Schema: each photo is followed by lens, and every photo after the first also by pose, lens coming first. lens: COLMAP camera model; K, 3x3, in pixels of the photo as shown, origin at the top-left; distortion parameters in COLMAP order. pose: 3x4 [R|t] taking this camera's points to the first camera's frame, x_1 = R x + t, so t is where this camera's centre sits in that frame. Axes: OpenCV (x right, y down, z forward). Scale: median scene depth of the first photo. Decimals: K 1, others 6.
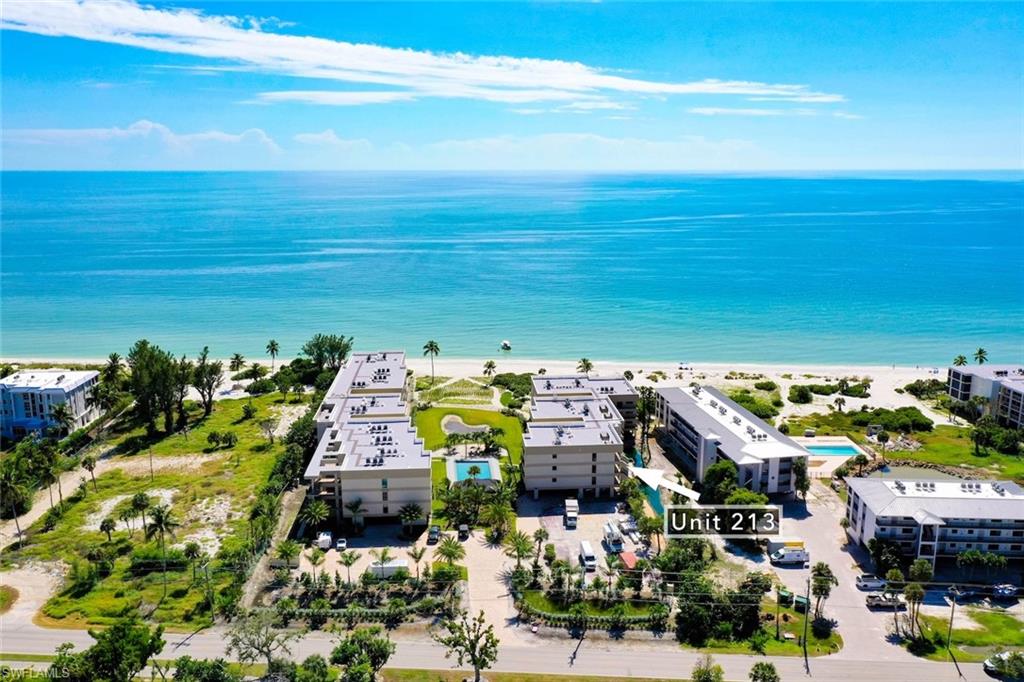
lens RADIAL K [[820.9, 0, 516.8], [0, 820.9, 340.4], [0, 0, 1]] dist [0.003665, 0.002157]
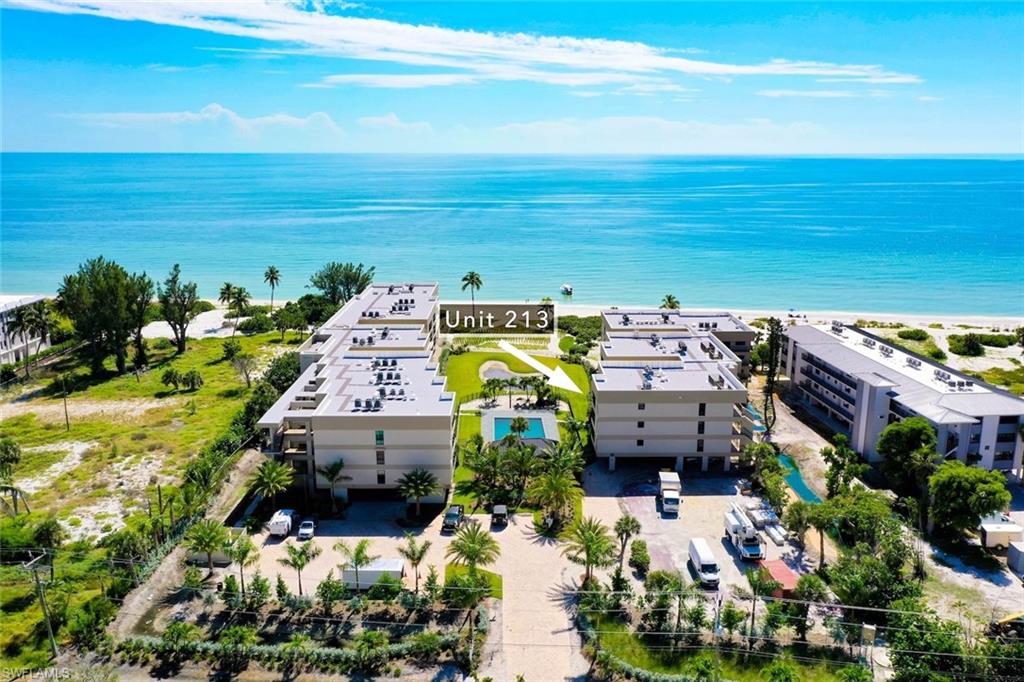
lens RADIAL K [[820.9, 0, 516.8], [0, 820.9, 340.4], [0, 0, 1]] dist [0.003665, 0.002157]
pose [[0.997483, 0.018197, -0.068538, -0.009606], [-0.016882, 0.999663, 0.019718, 0.076462], [0.068874, -0.018511, 0.997454, 0.335074]]
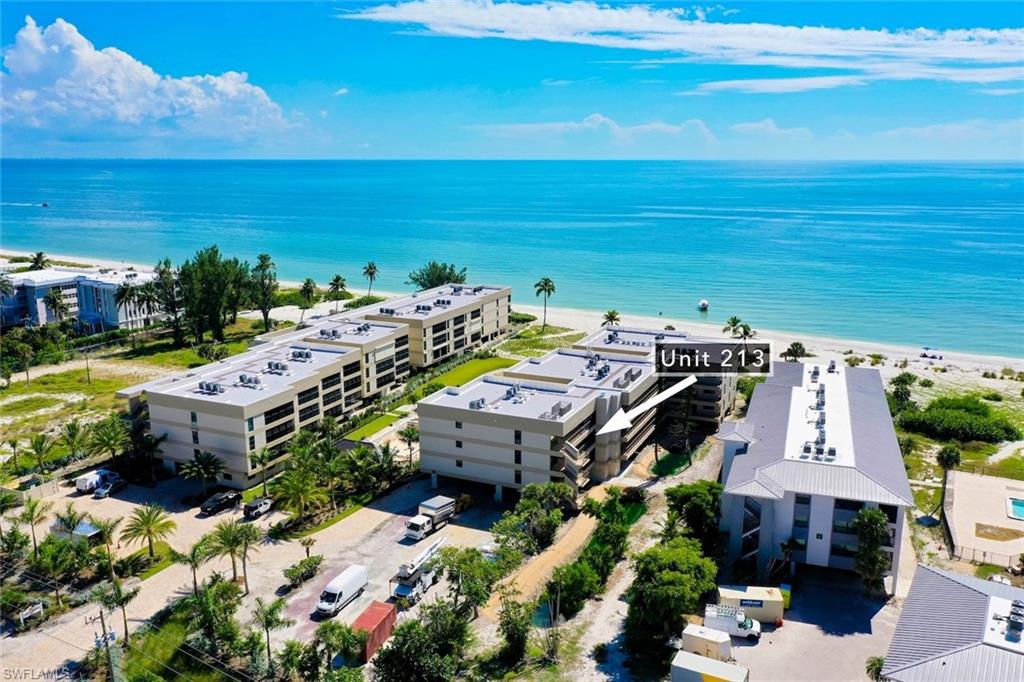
lens RADIAL K [[820.9, 0, 516.8], [0, 820.9, 340.4], [0, 0, 1]] dist [0.003665, 0.002157]
pose [[0.875300, 0.106018, -0.471816, 0.367336], [-0.100527, 0.994249, 0.036913, 0.050511], [0.473016, 0.015120, 0.880924, 0.474257]]
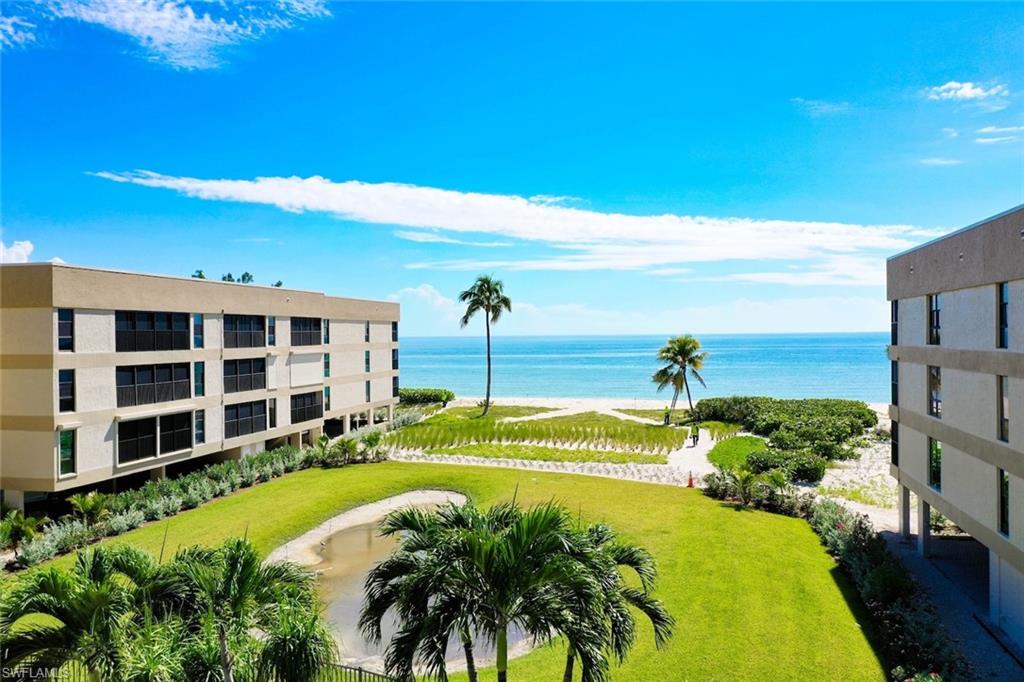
lens RADIAL K [[820.9, 0, 516.8], [0, 820.9, 340.4], [0, 0, 1]] dist [0.003665, 0.002157]
pose [[0.956614, -0.008392, -0.291237, -0.007064], [-0.049327, 0.980491, -0.190275, 0.123444], [0.287152, 0.196386, 0.937537, 1.099723]]
